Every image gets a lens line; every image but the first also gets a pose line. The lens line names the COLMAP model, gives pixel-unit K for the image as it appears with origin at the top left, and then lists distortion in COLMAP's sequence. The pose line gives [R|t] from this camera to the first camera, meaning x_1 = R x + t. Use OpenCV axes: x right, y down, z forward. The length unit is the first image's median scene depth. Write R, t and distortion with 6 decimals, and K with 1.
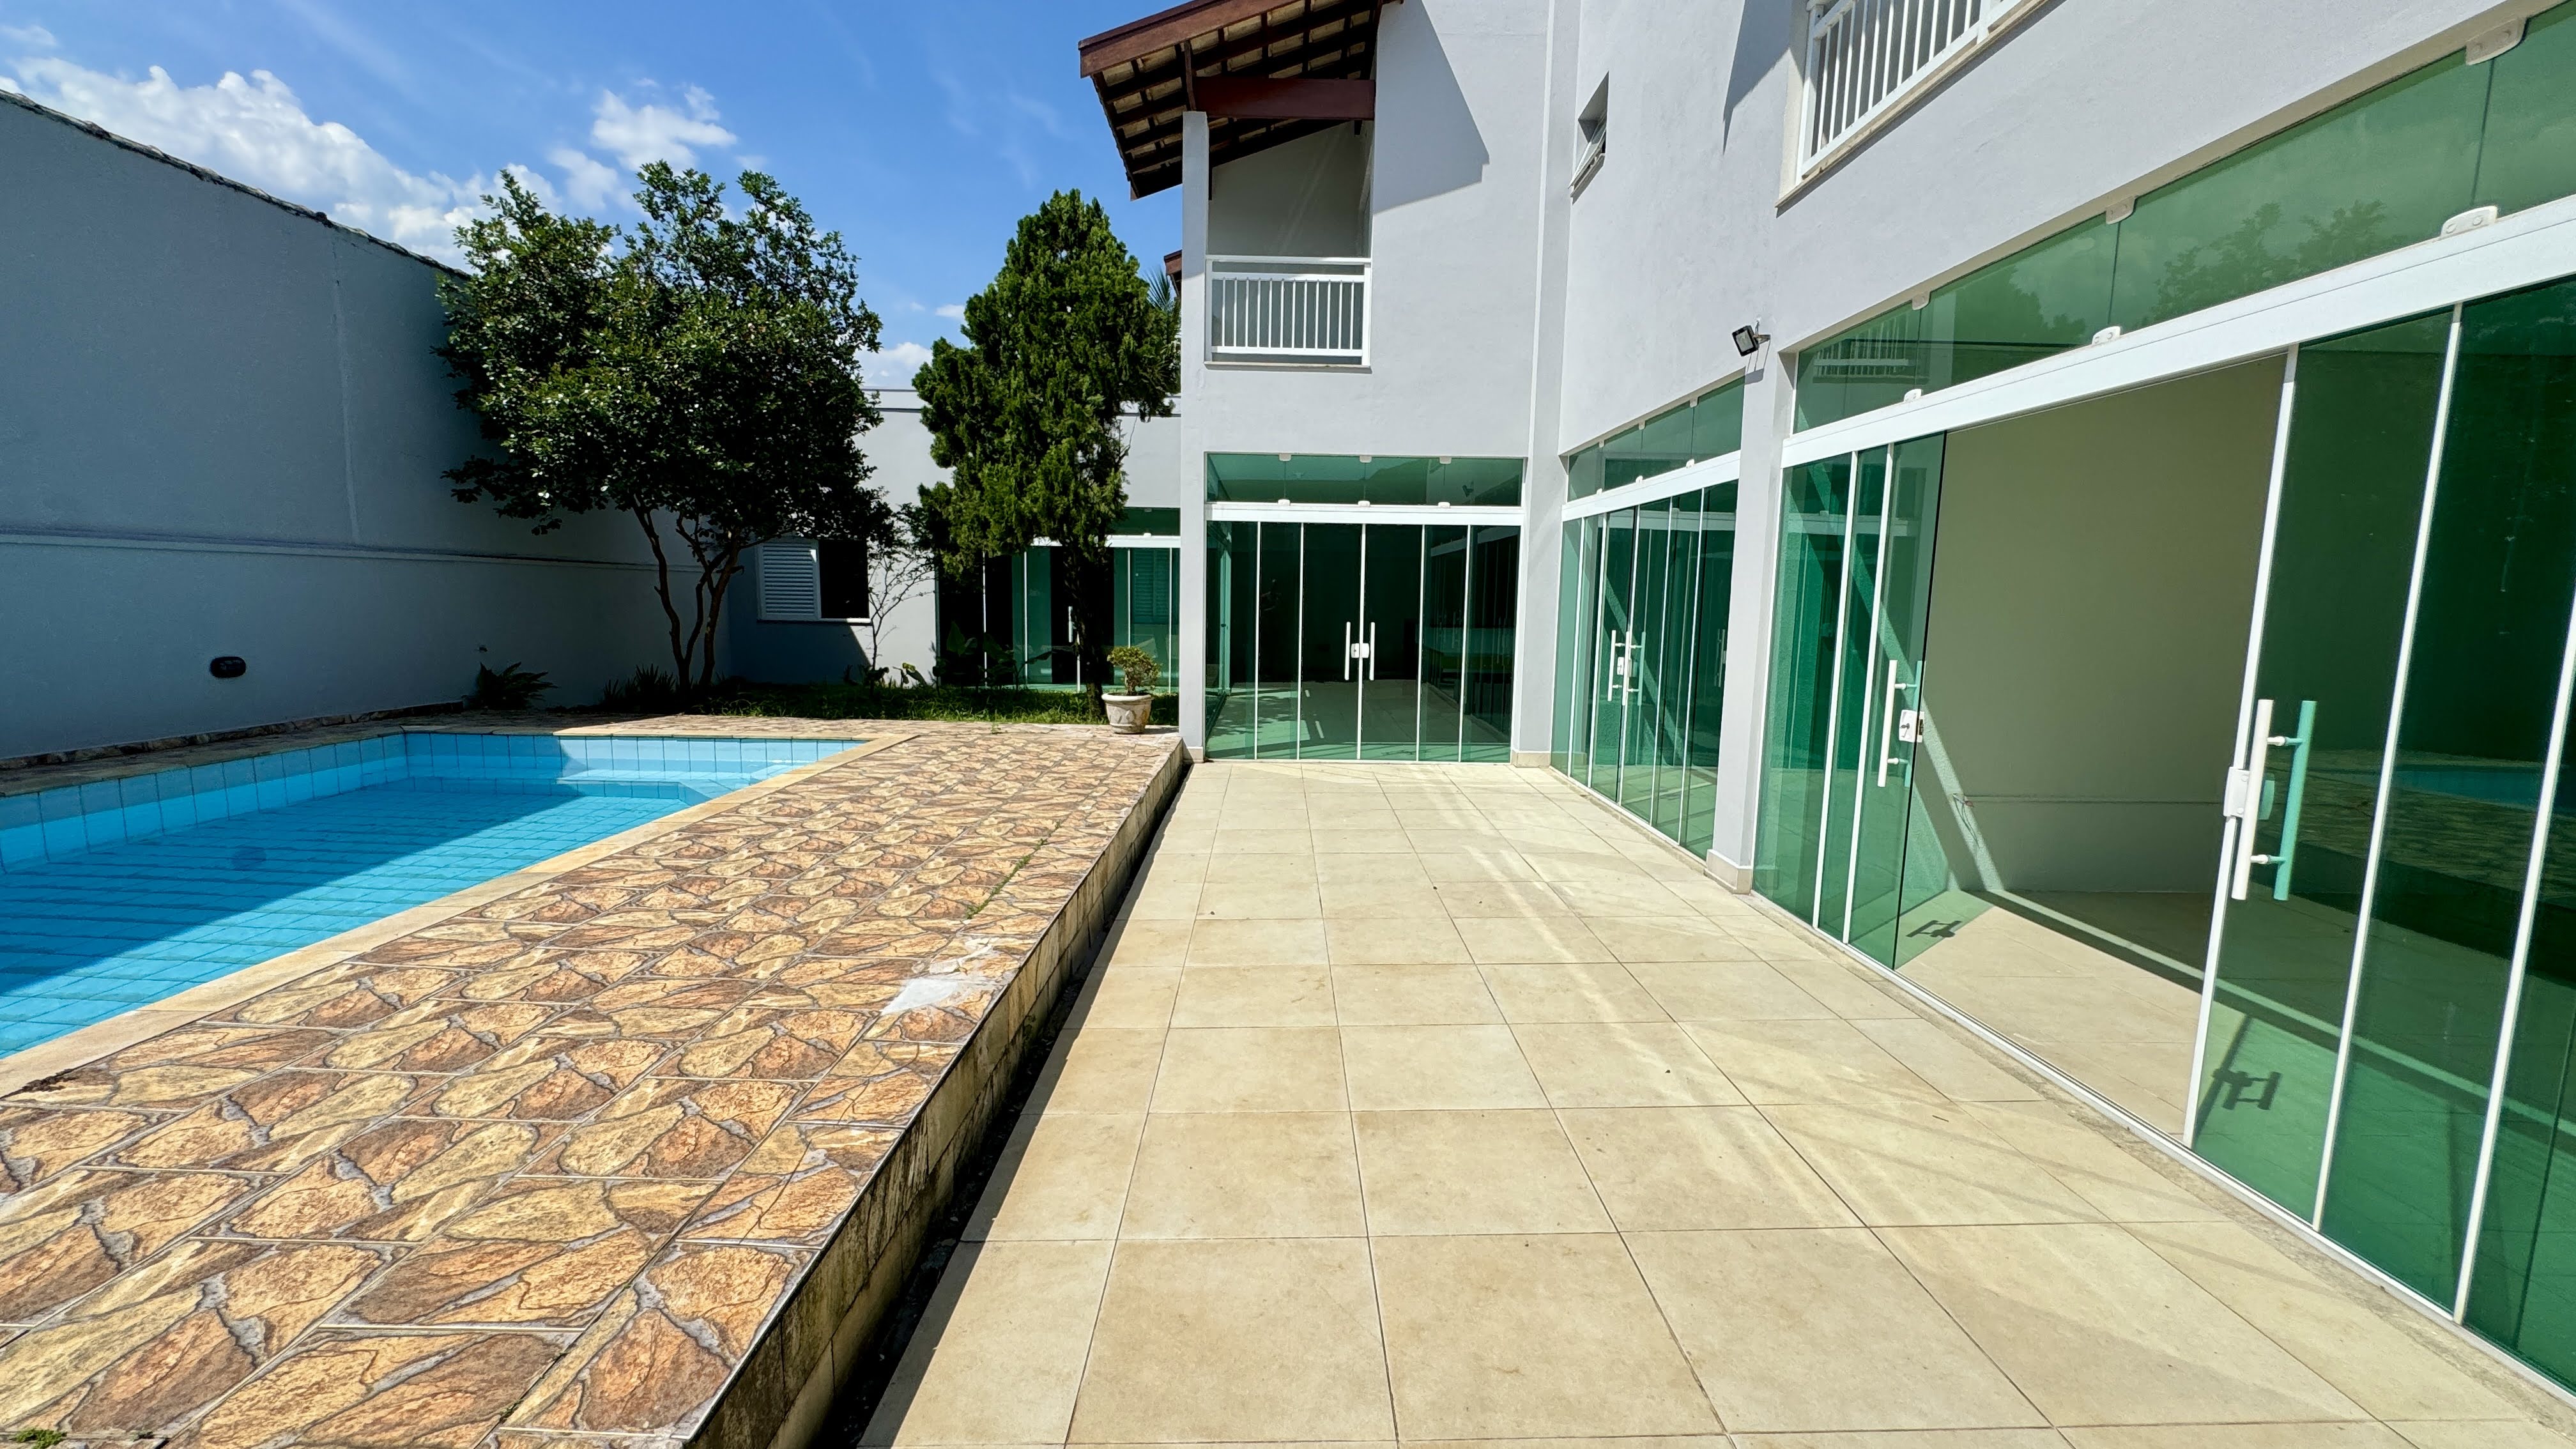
lens RADIAL K [[1034.4, 0, 1286.9], [0, 1034.4, 723.8], [0, 0, 1]] dist [-0.001566, 0.000108]
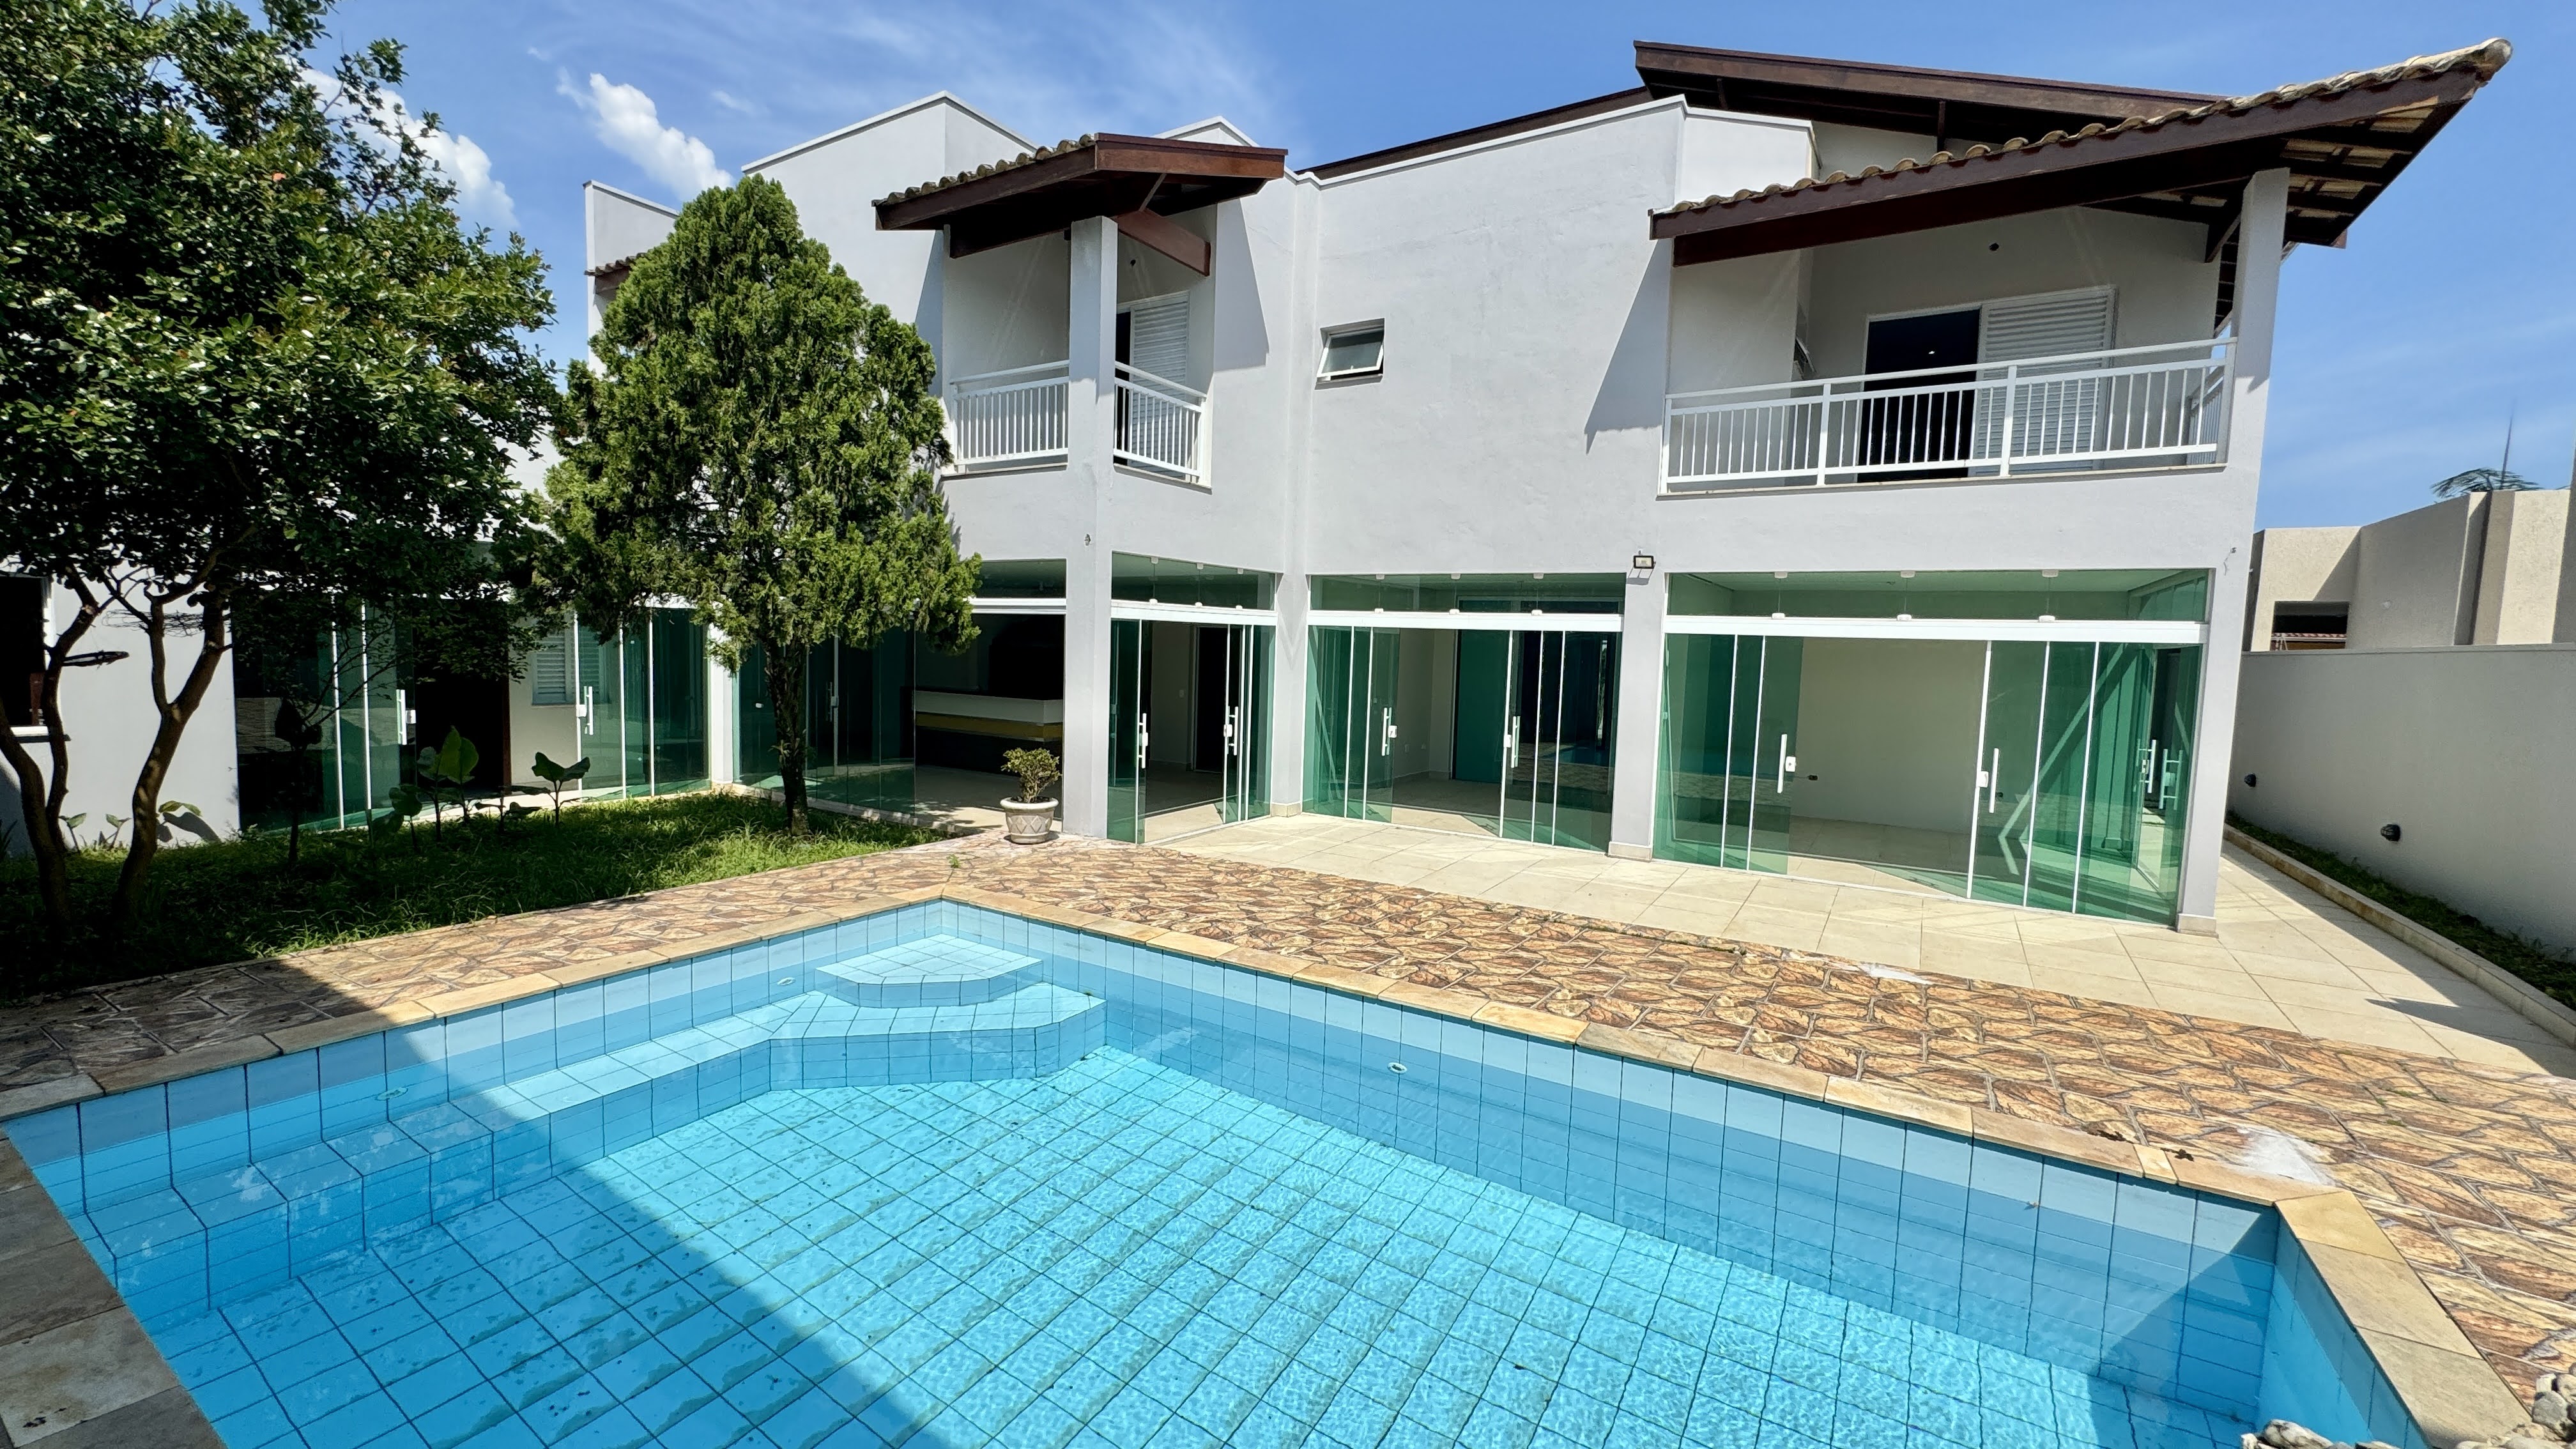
lens RADIAL K [[1034.4, 0, 1291.4], [0, 1034.4, 723.6], [0, 0, 1]] dist [-0.001566, 0.000108]
pose [[0.535605, -0.067706, 0.841750, -1.662555], [0.084014, 0.996108, 0.026664, -0.212040], [-0.840279, 0.056438, 0.539208, 0.627391]]
